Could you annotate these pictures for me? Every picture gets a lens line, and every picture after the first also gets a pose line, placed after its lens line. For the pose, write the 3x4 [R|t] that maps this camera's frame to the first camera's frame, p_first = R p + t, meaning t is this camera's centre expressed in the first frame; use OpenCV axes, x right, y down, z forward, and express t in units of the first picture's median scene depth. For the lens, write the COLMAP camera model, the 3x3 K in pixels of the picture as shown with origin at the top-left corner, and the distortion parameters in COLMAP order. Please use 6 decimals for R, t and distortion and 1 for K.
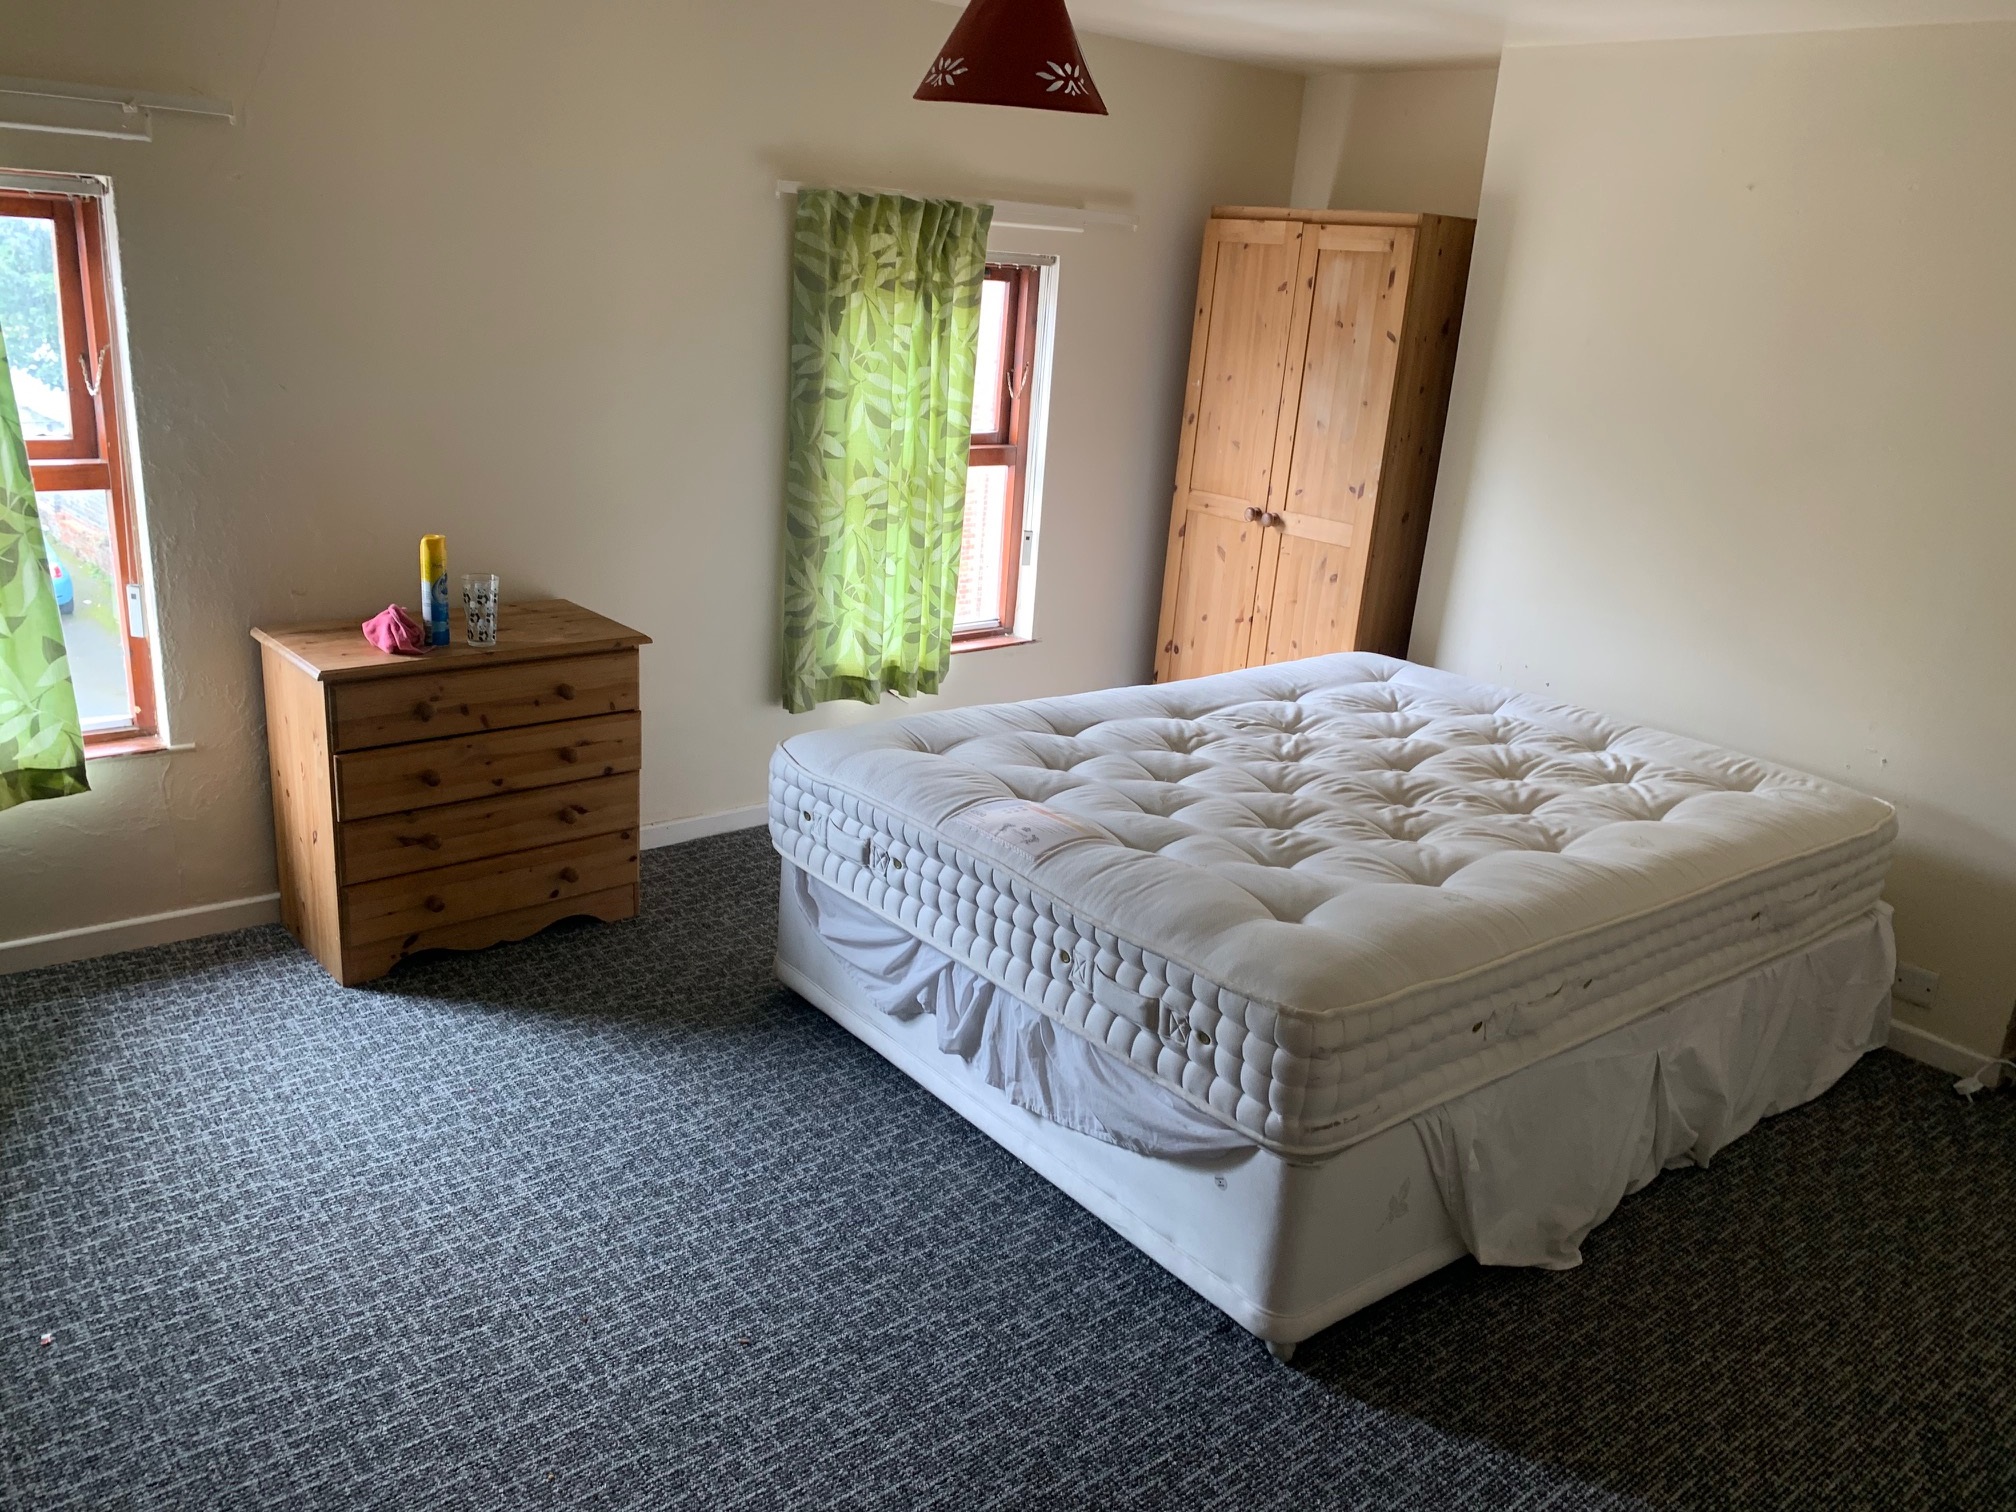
lens RADIAL K [[1530.0, 0, 999.6], [0, 1530.0, 755.1], [0, 0, 1]] dist [0.036004, -0.003457]
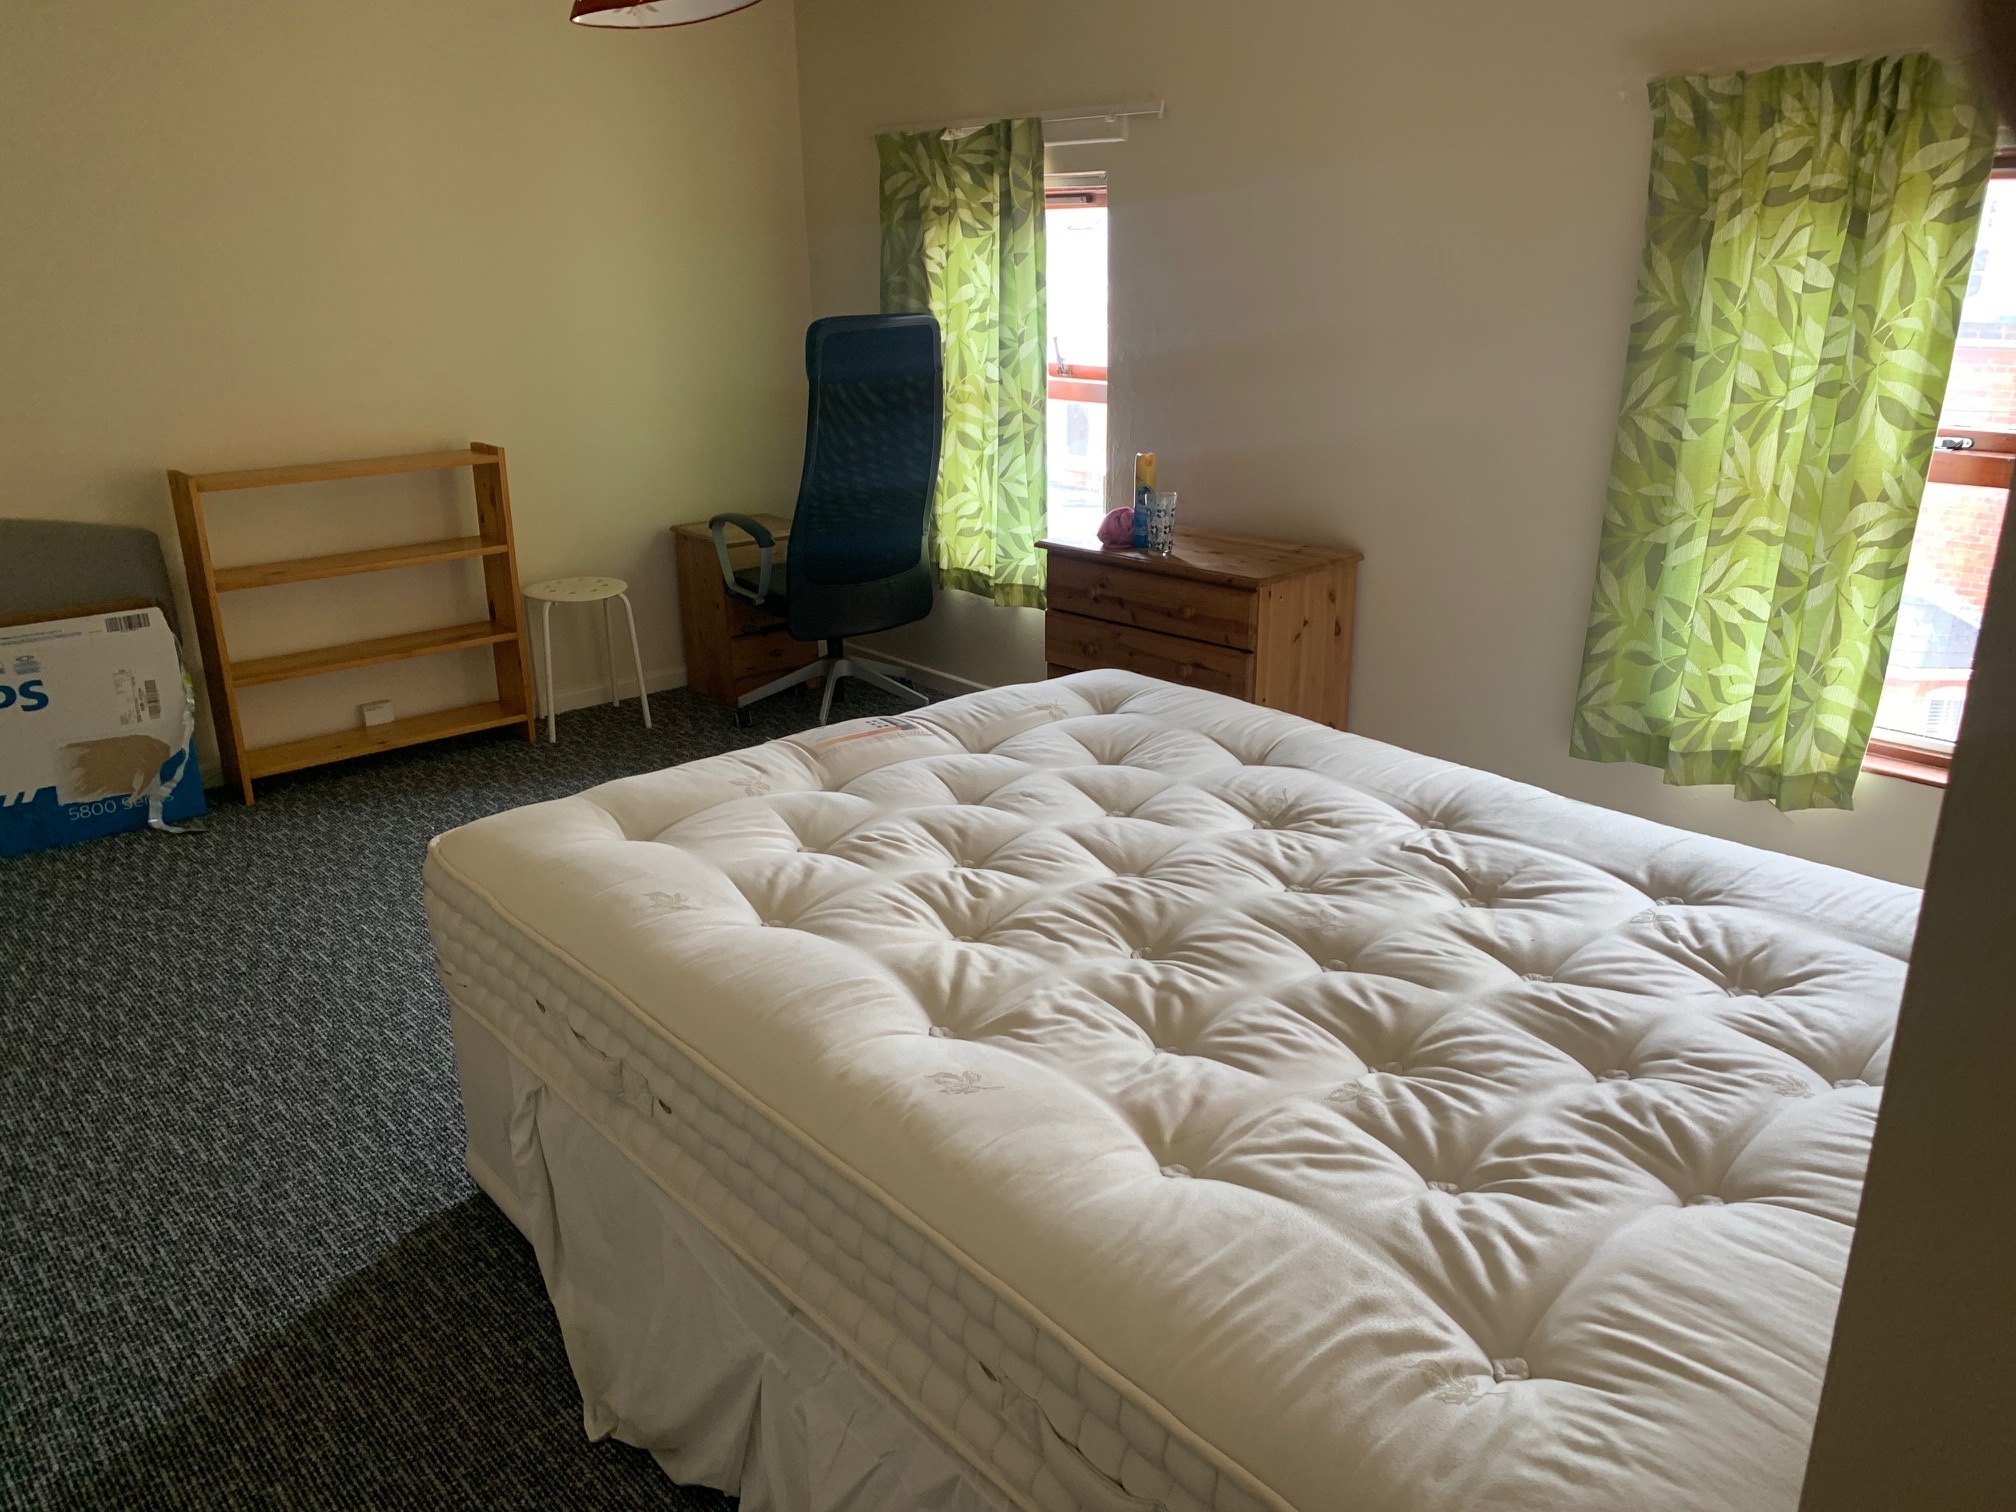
lens RADIAL K [[1530.0, 0, 1001.2], [0, 1530.0, 757.9], [0, 0, 1]] dist [0.036004, -0.003457]
pose [[0.074524, 0.261199, -0.962404, 0.723962], [-0.289034, 0.929319, 0.229839, -0.146324], [0.954414, 0.261039, 0.144752, 0.707135]]
